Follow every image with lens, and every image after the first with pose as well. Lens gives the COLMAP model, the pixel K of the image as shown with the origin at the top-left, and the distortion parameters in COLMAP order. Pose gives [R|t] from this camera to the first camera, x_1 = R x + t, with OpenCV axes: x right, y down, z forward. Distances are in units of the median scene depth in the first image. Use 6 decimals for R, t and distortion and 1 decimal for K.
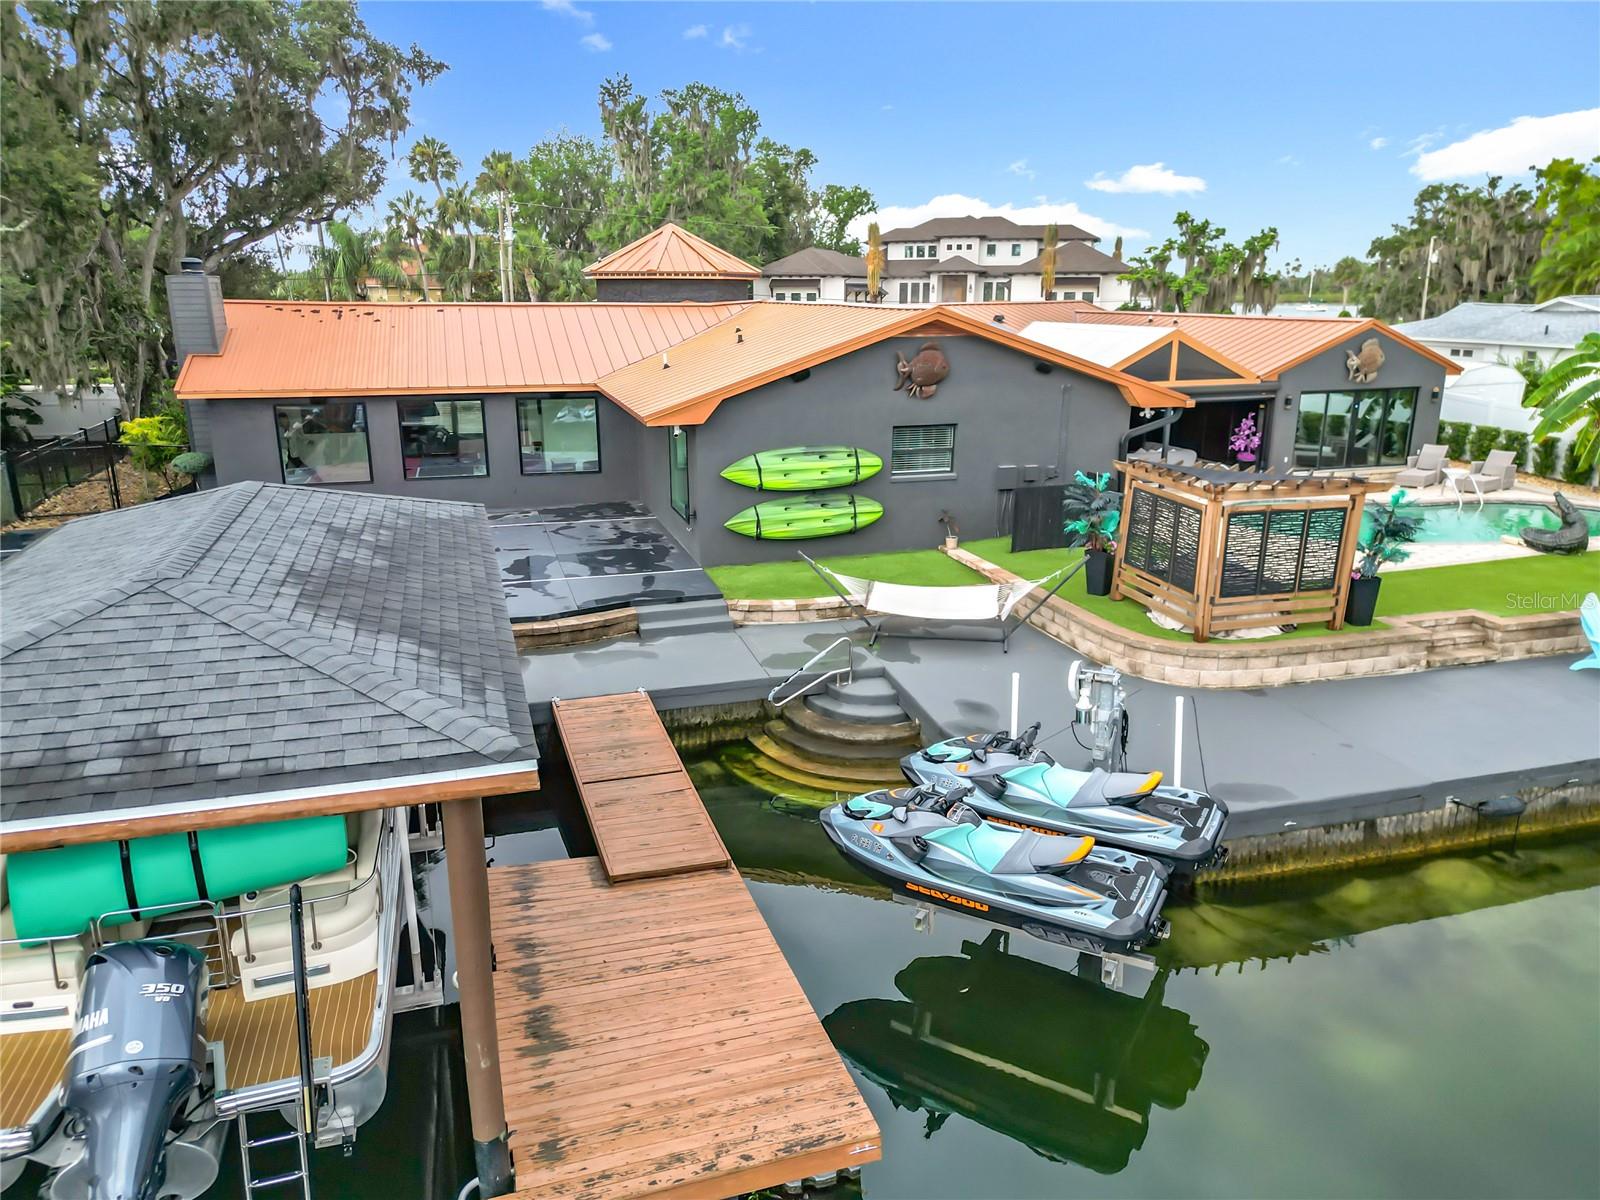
lens RADIAL K [[1109.8, 0, 795.7], [0, 1109.8, 598.6], [0, 0, 1]] dist [0.089336, -0.096460]
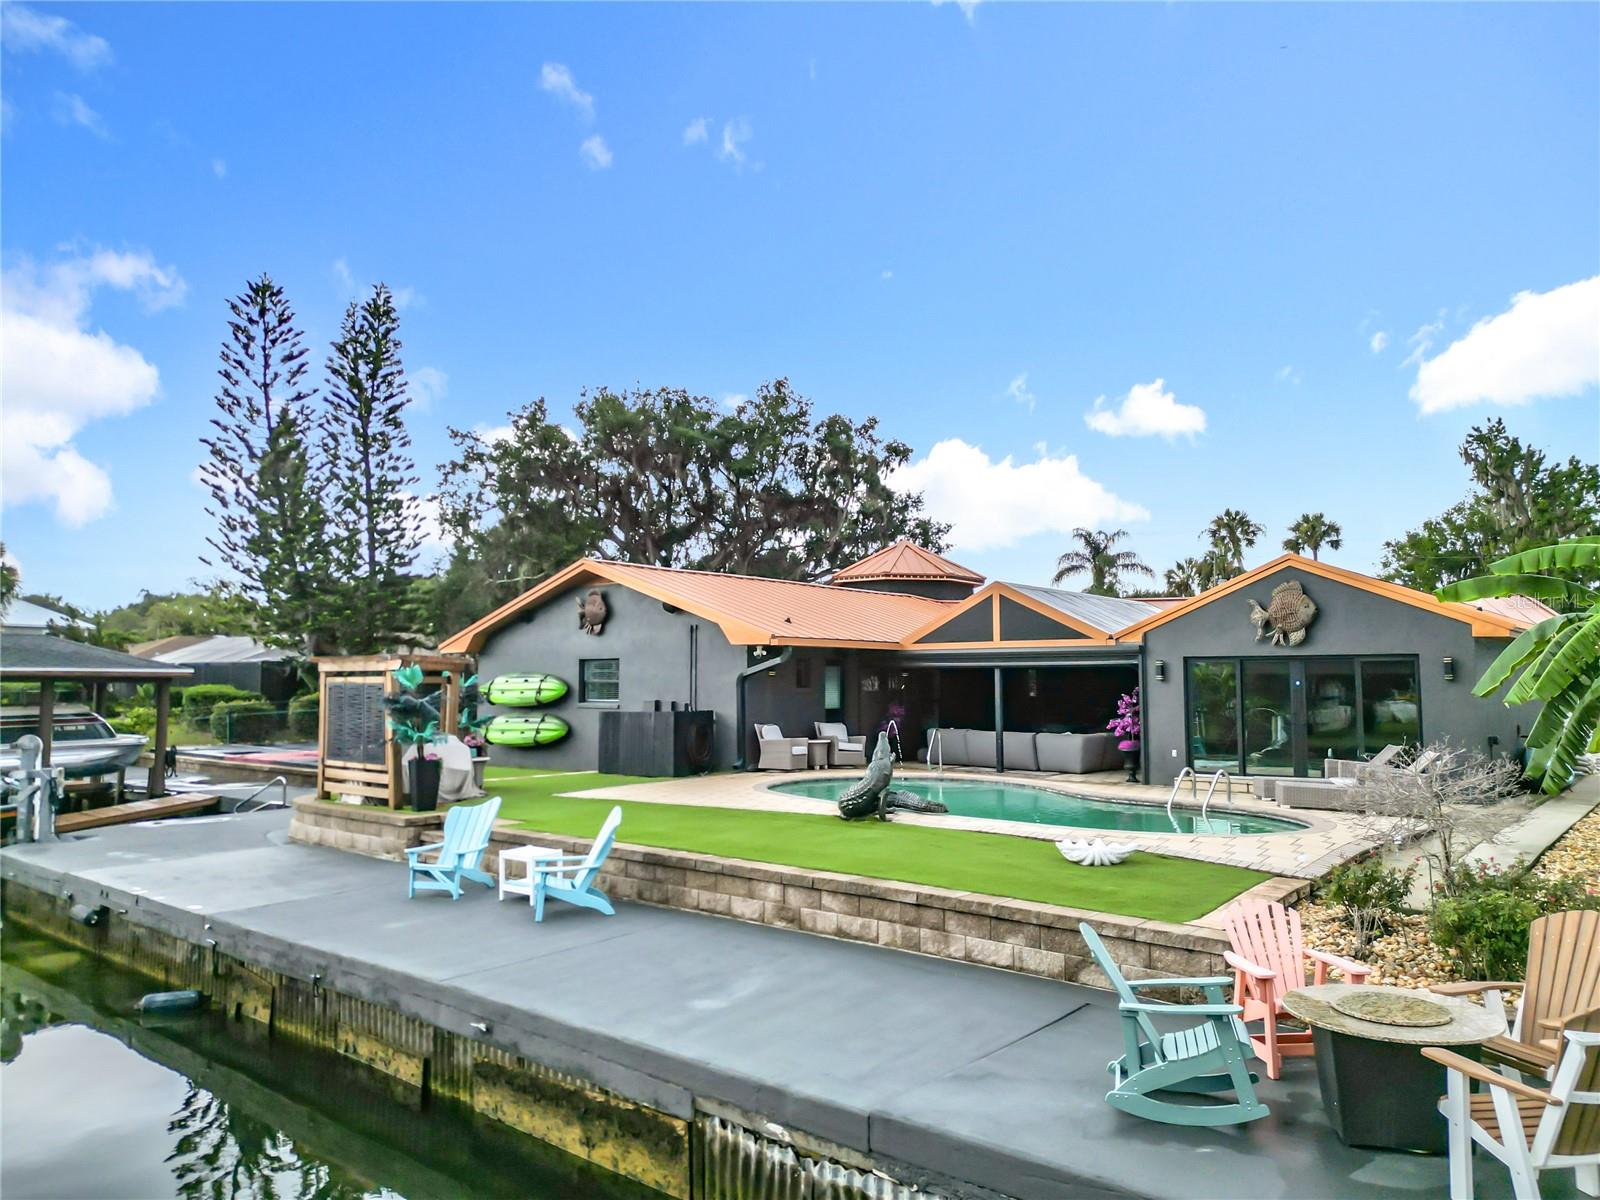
lens RADIAL K [[1109.8, 0, 795.7], [0, 1109.8, 598.6], [0, 0, 1]] dist [0.089336, -0.096460]
pose [[0.548443, -0.061507, -0.833923, 1.222324], [-0.228352, 0.948367, -0.220127, -0.009450], [0.804404, 0.311155, 0.506080, 0.582316]]
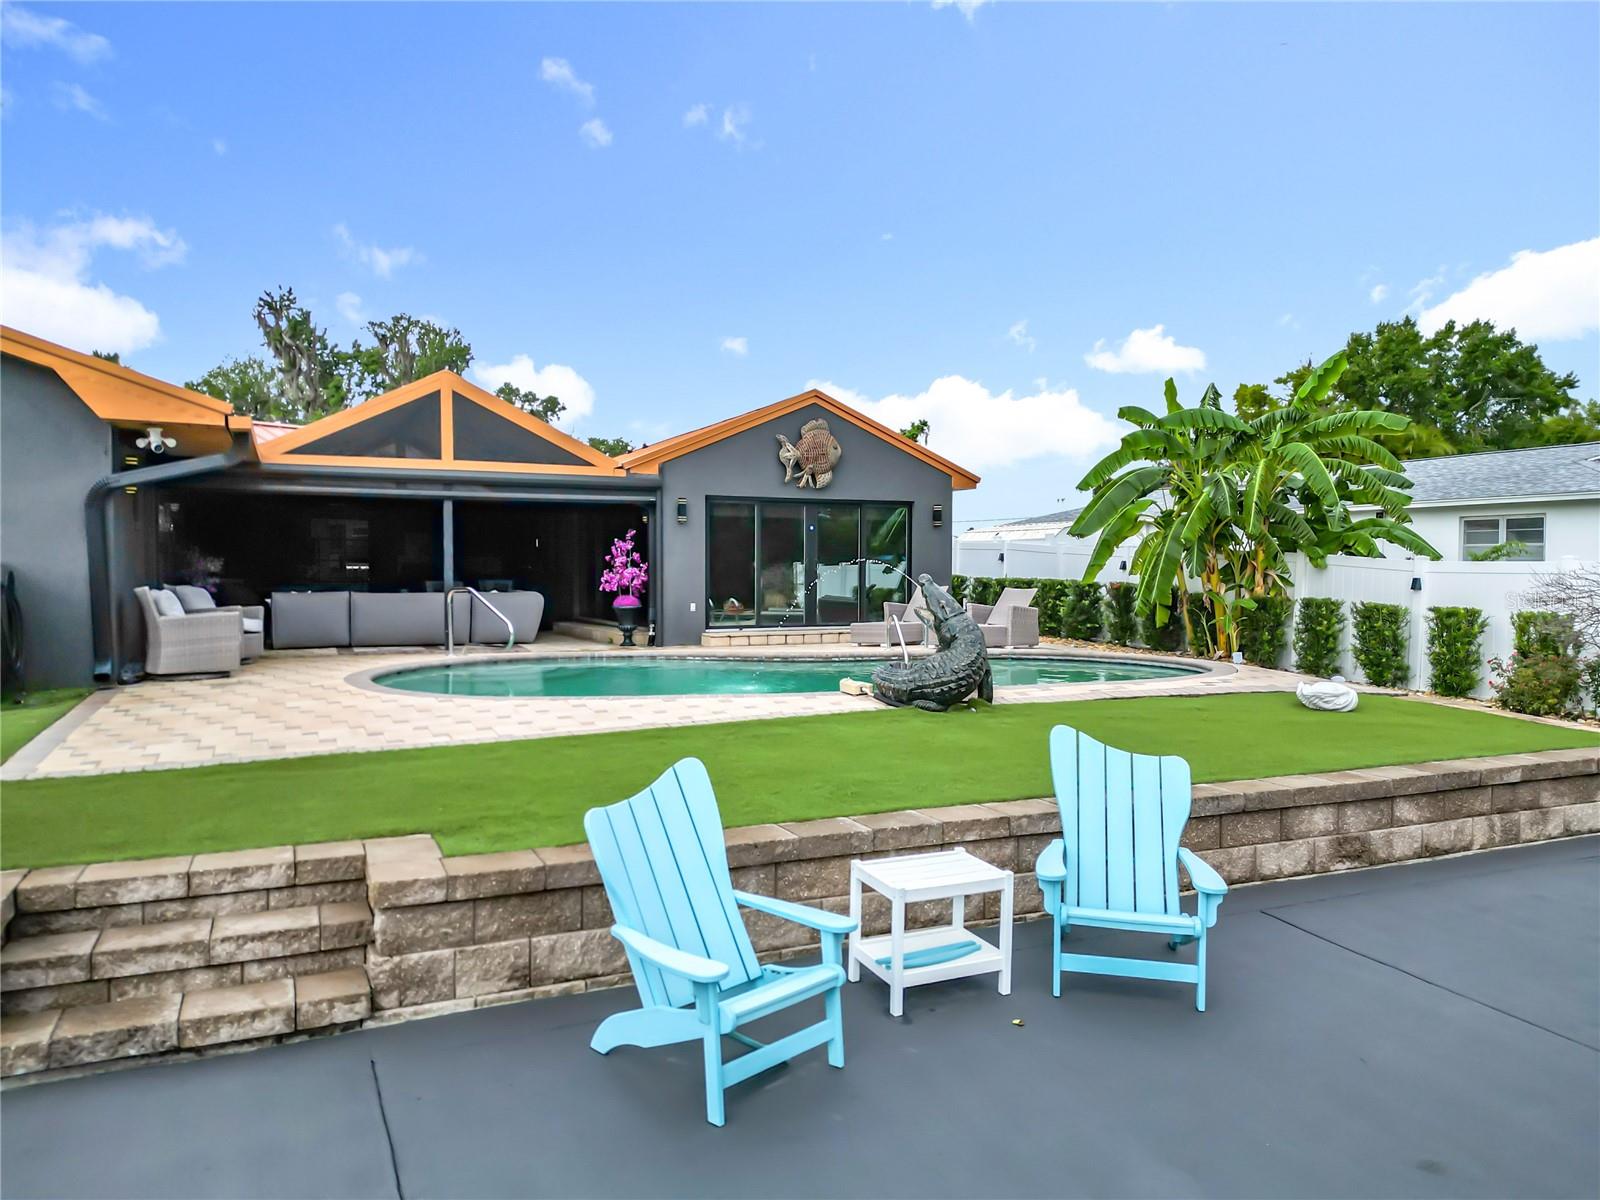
lens RADIAL K [[1109.8, 0, 795.7], [0, 1109.8, 598.6], [0, 0, 1]] dist [0.089336, -0.096460]
pose [[0.991143, 0.000982, 0.132795, 0.561798], [0.030904, 0.970813, -0.237838, 0.019542], [-0.129152, 0.239836, 0.962184, 0.577836]]
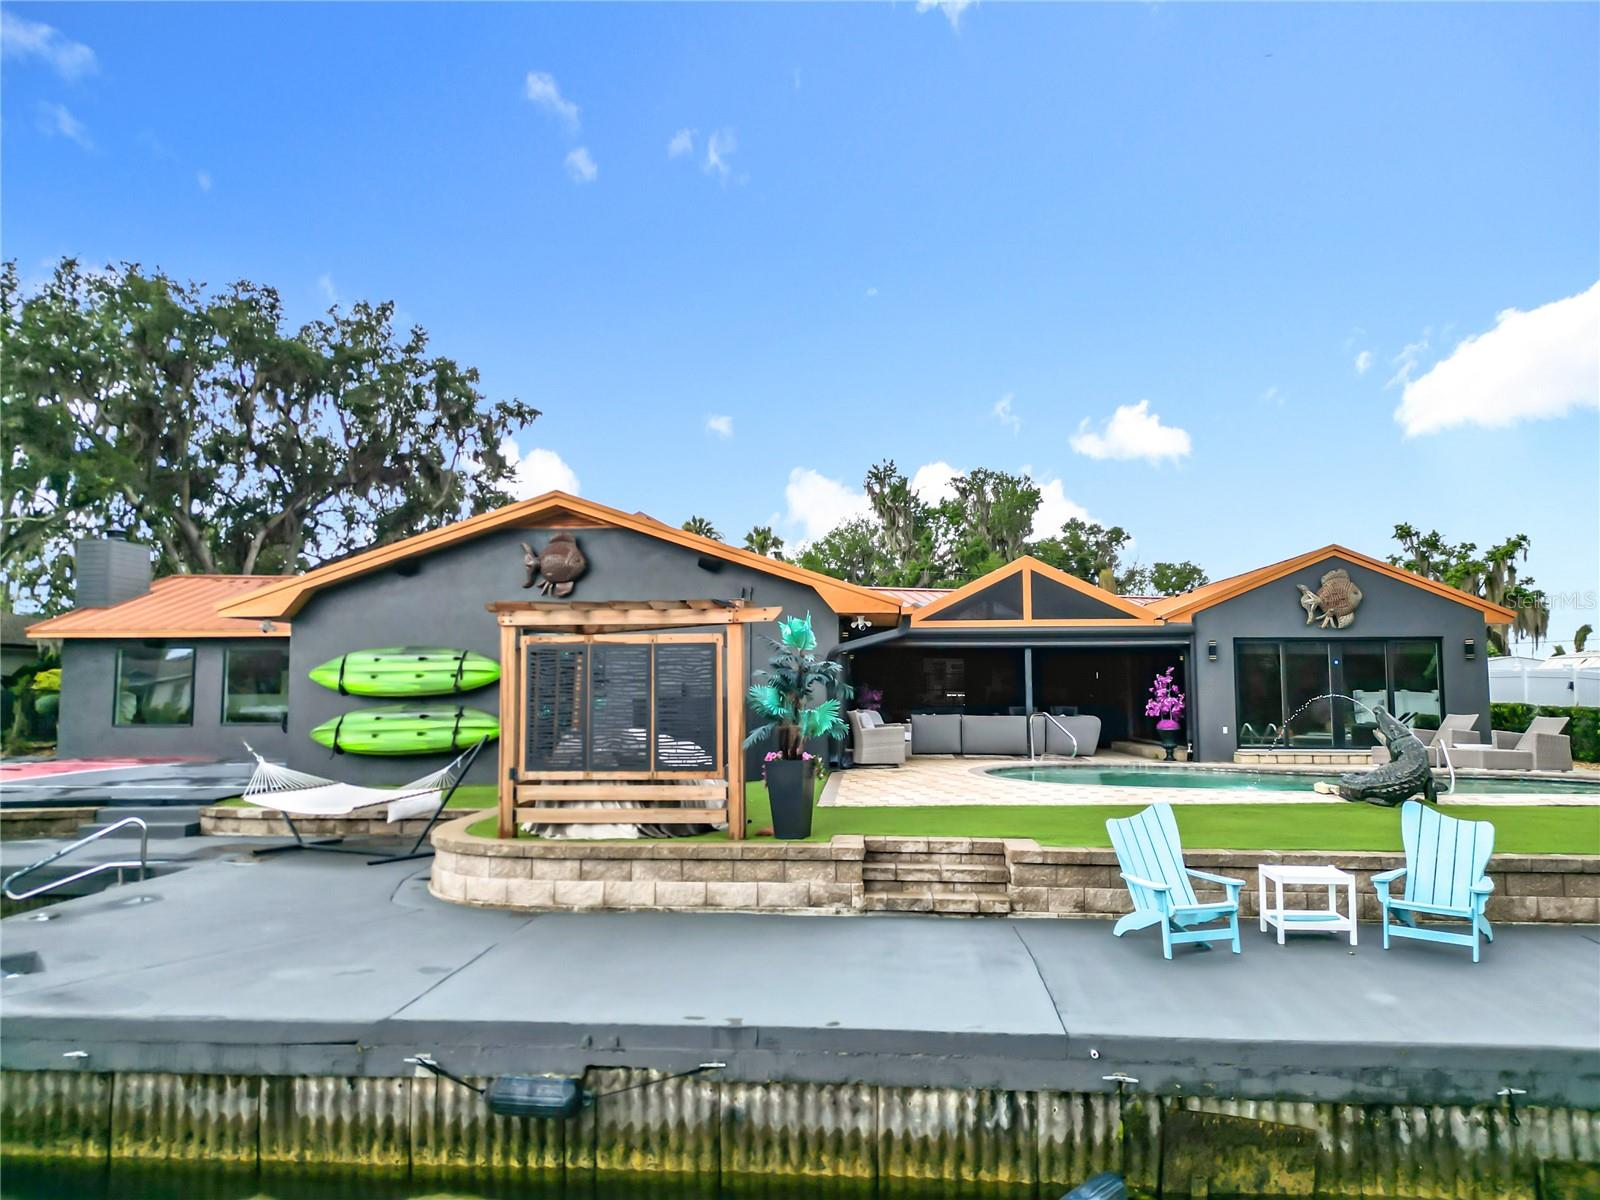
lens RADIAL K [[1109.8, 0, 795.7], [0, 1109.8, 598.6], [0, 0, 1]] dist [0.089336, -0.096460]
pose [[0.934193, -0.029480, -0.355548, 0.596317], [-0.095147, 0.939899, -0.327929, 0.083141], [0.343846, 0.340179, 0.875242, 0.328886]]
